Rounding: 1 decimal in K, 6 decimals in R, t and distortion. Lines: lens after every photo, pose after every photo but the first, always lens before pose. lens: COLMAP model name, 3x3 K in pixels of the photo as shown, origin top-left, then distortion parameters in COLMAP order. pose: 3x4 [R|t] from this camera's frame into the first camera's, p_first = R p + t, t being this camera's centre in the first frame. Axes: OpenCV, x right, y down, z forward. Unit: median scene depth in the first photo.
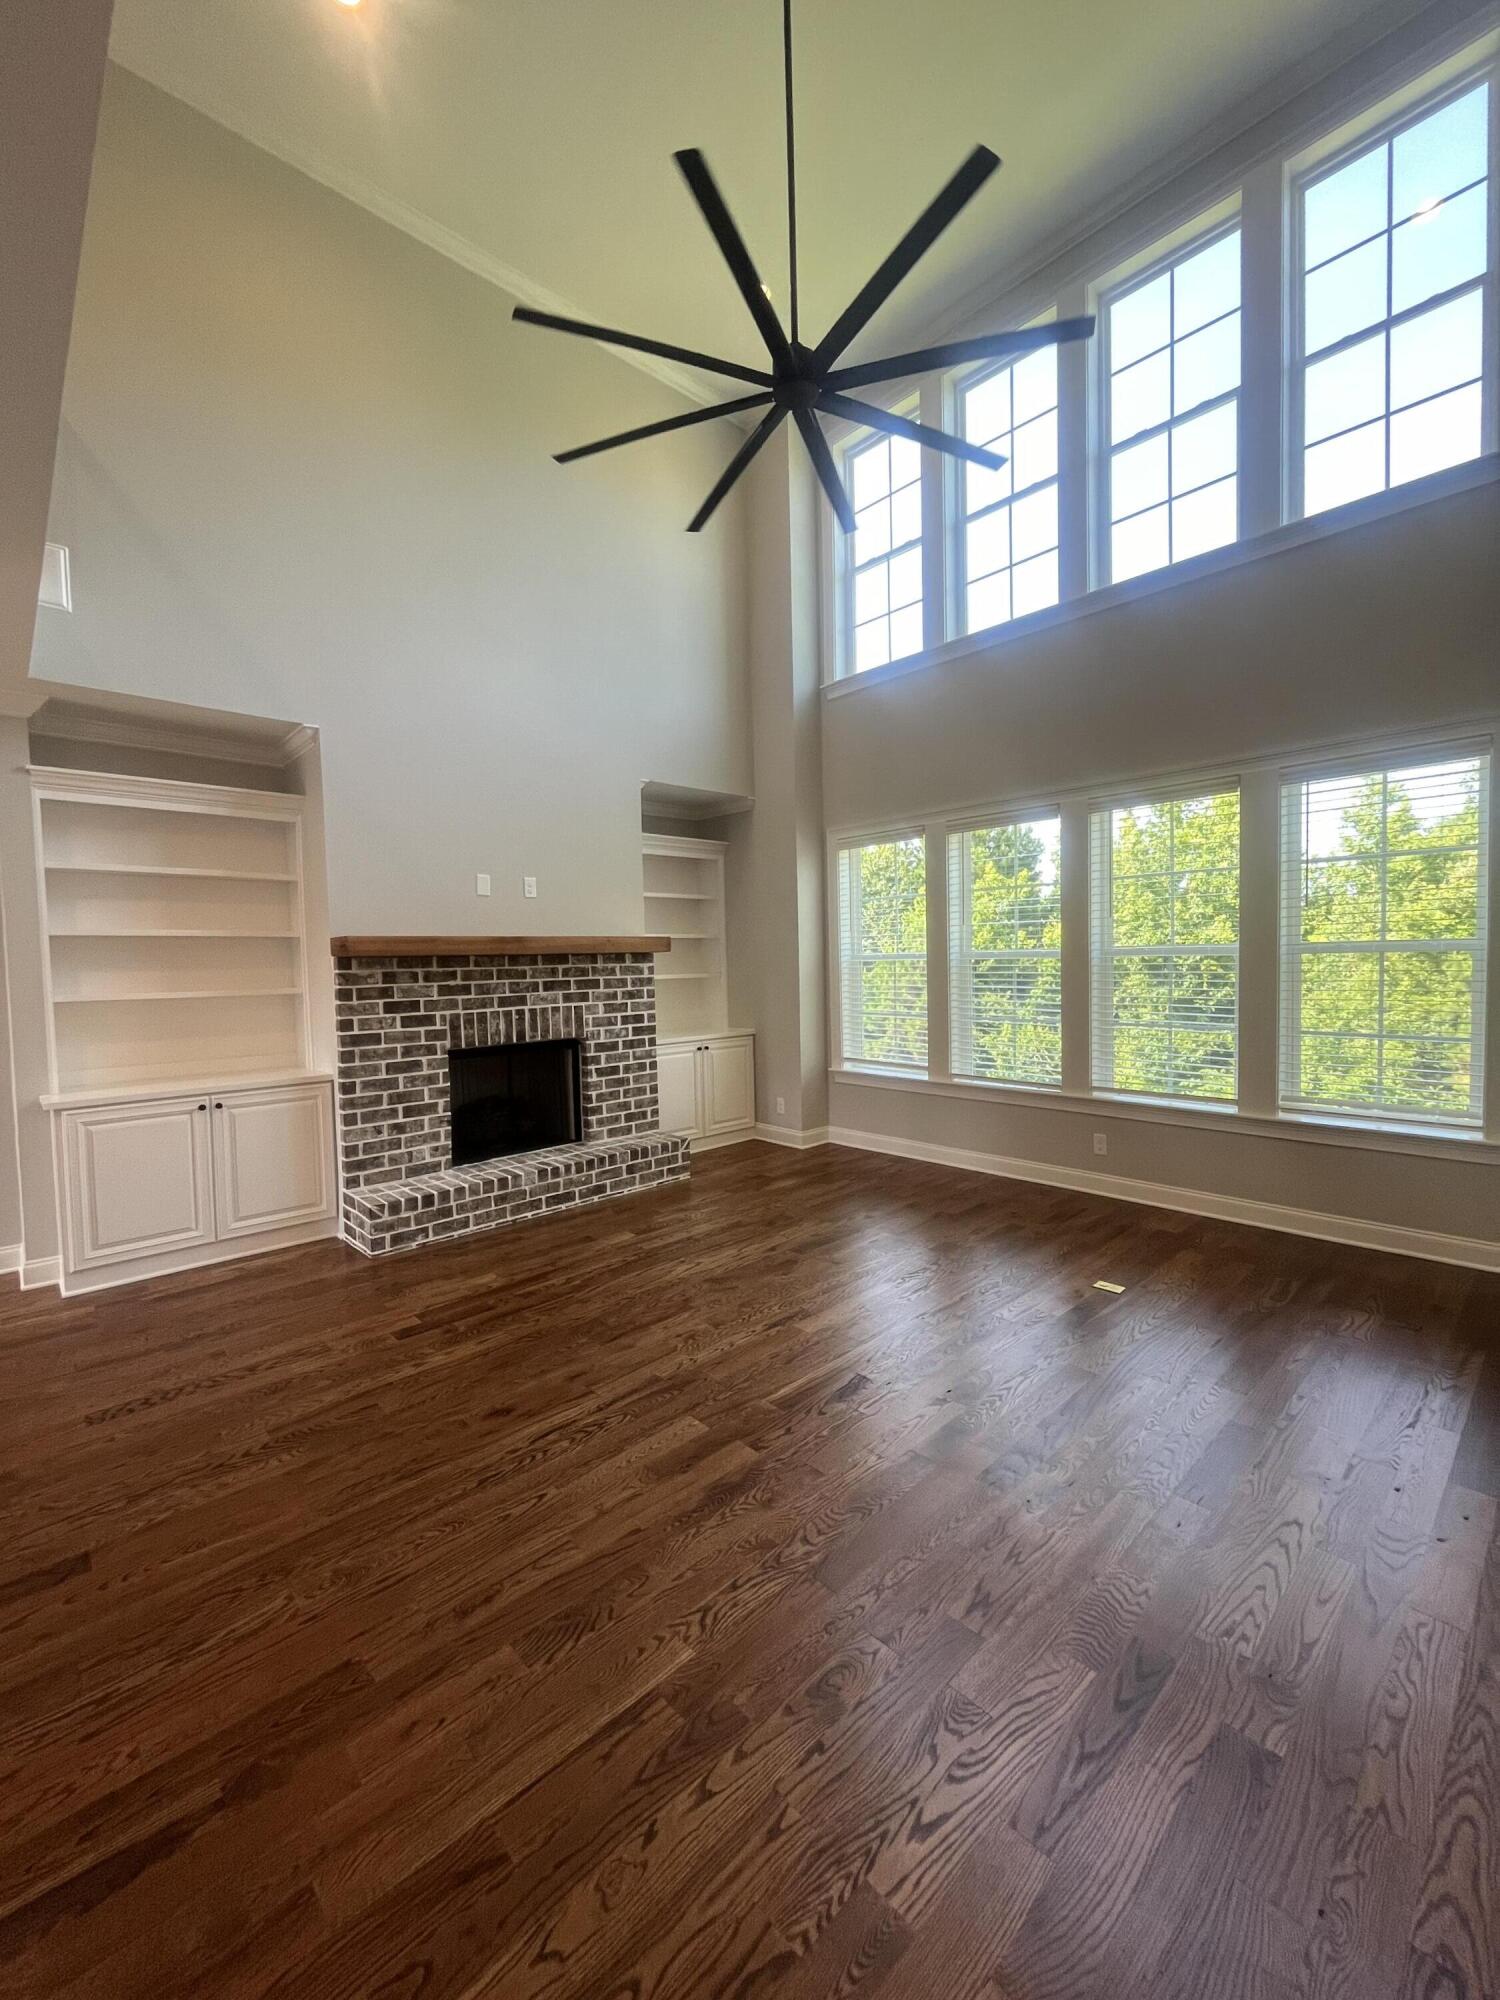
lens RADIAL K [[812.4, 0, 750.8], [0, 812.4, 997.3], [0, 0, 1]] dist [-0.002701, 0.000492]
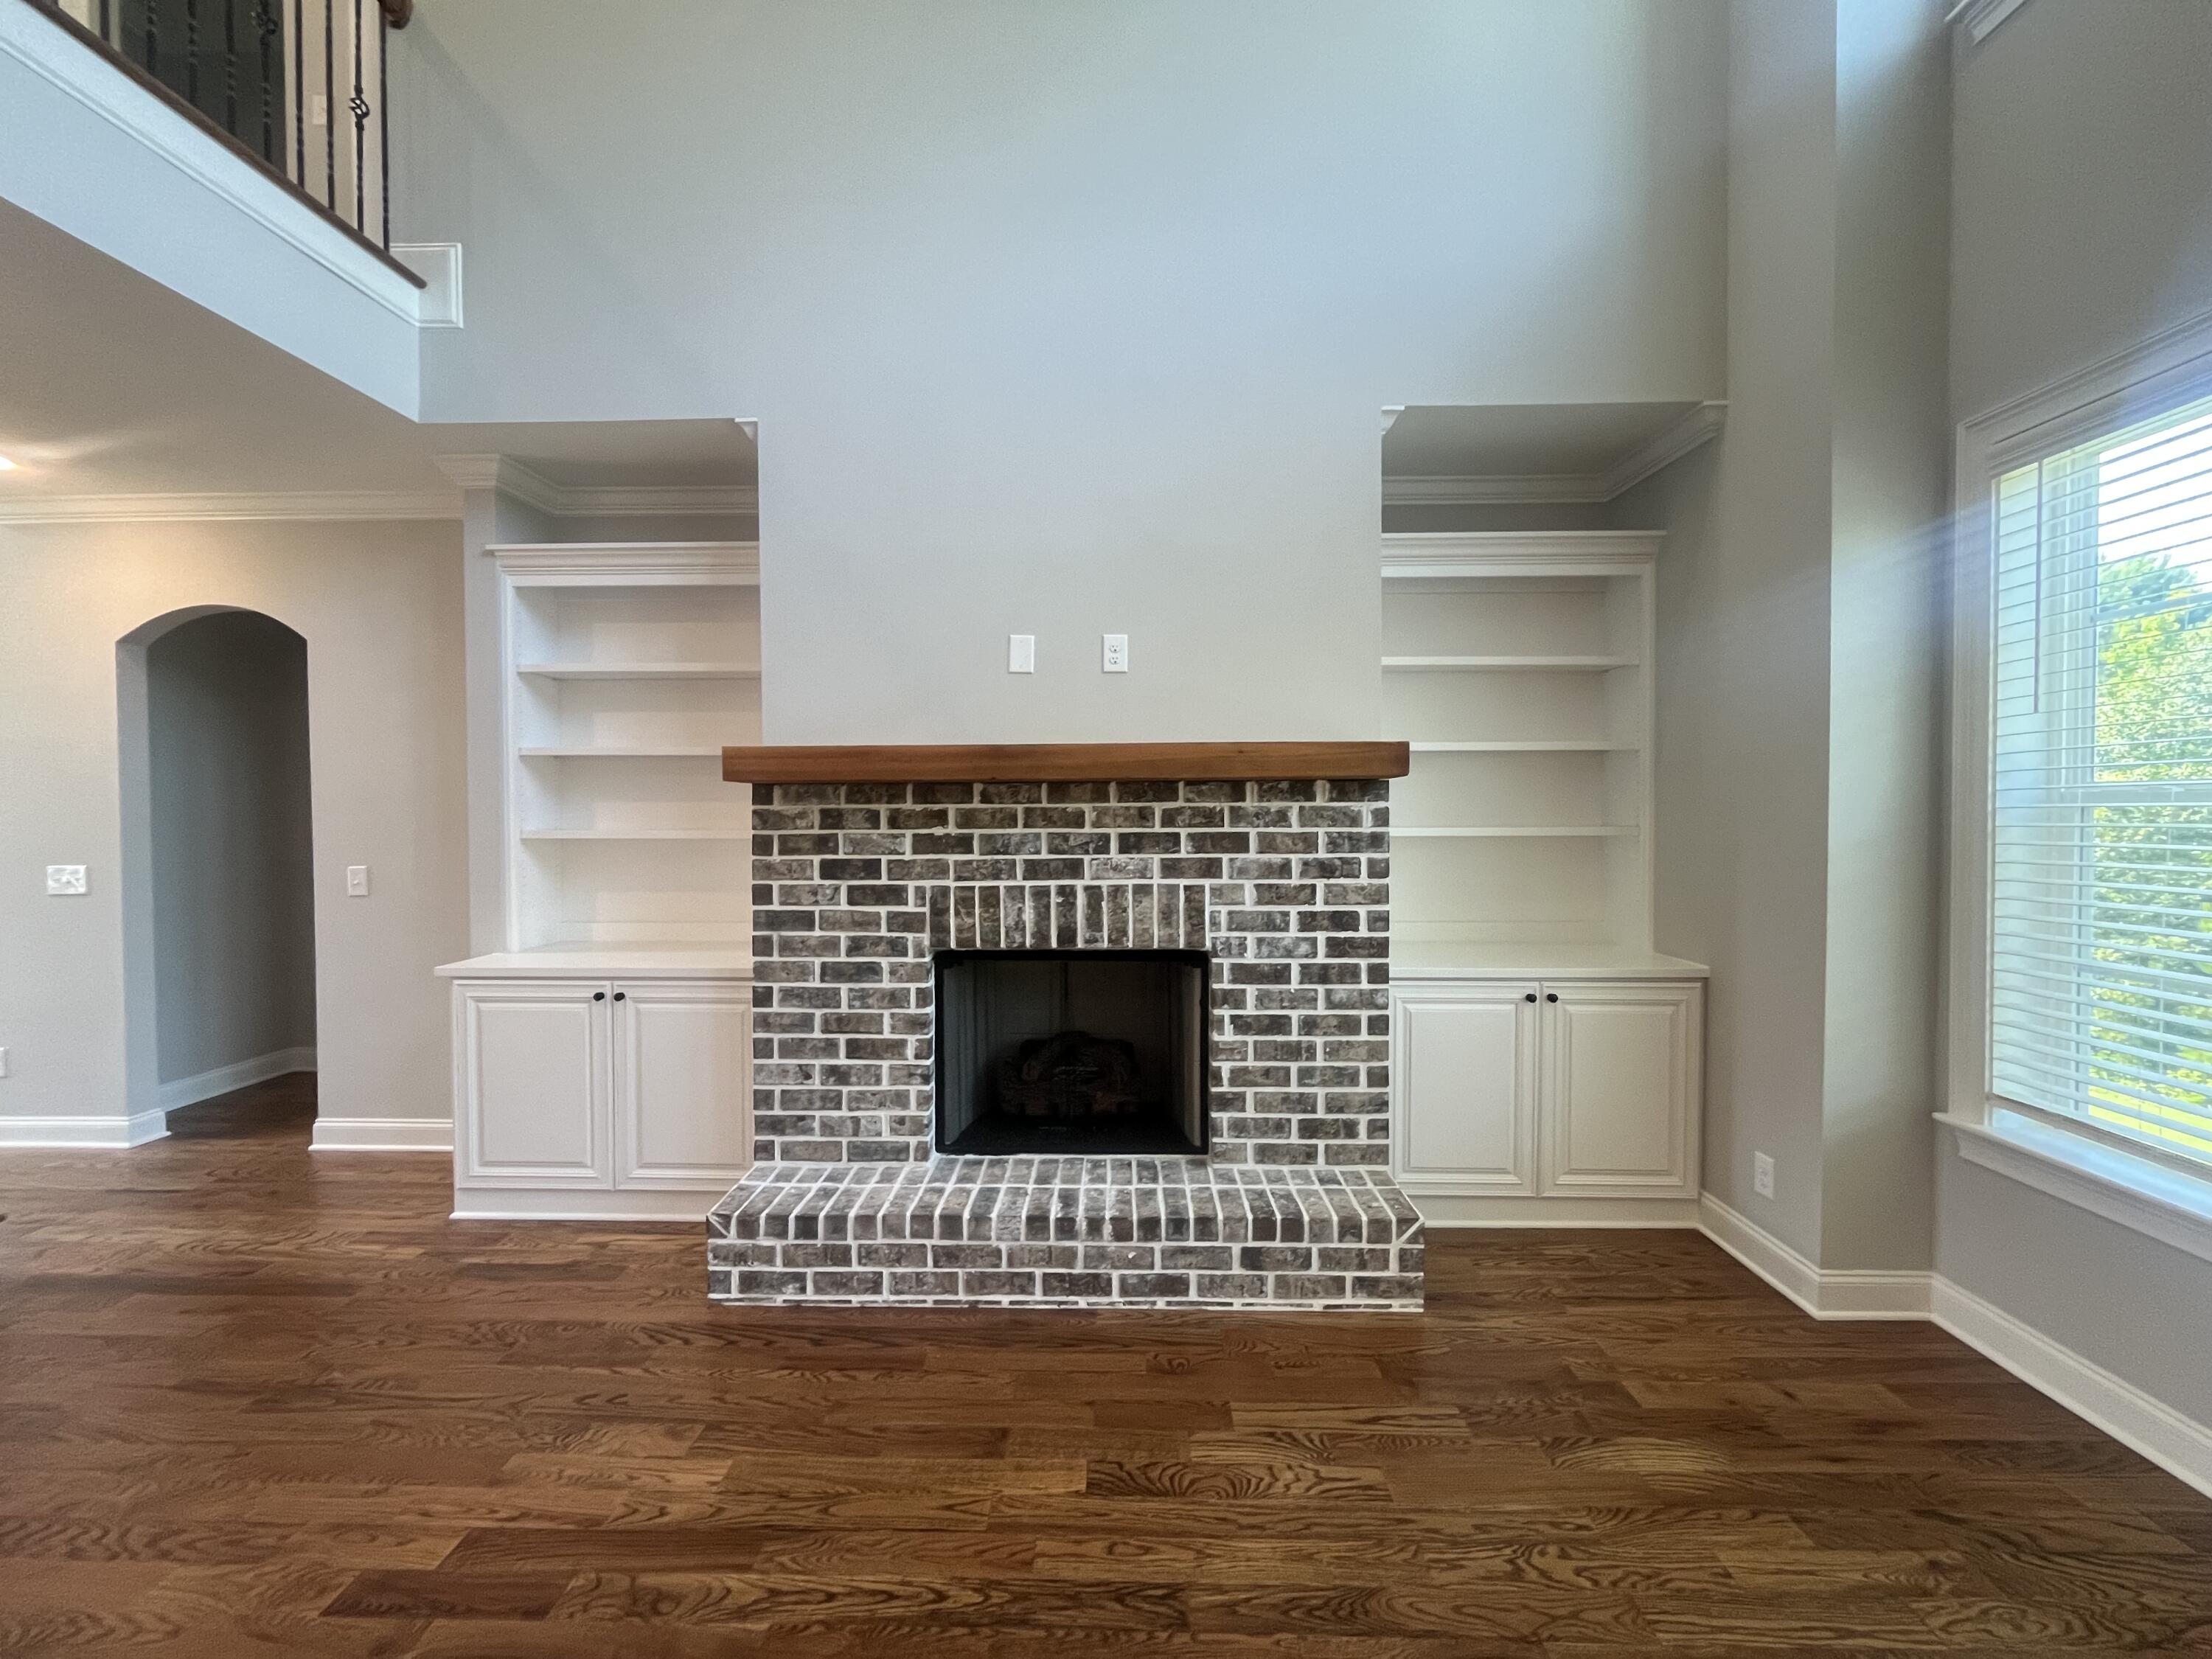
lens RADIAL K [[898.6, 0, 1105.8], [0, 898.6, 827.0], [0, 0, 1]] dist [-0.002701, 0.000492]
pose [[0.707997, 0.034730, -0.705361, 0.141048], [-0.043037, 0.999056, 0.005992, -0.027267], [0.704903, 0.026114, 0.708823, 0.601526]]
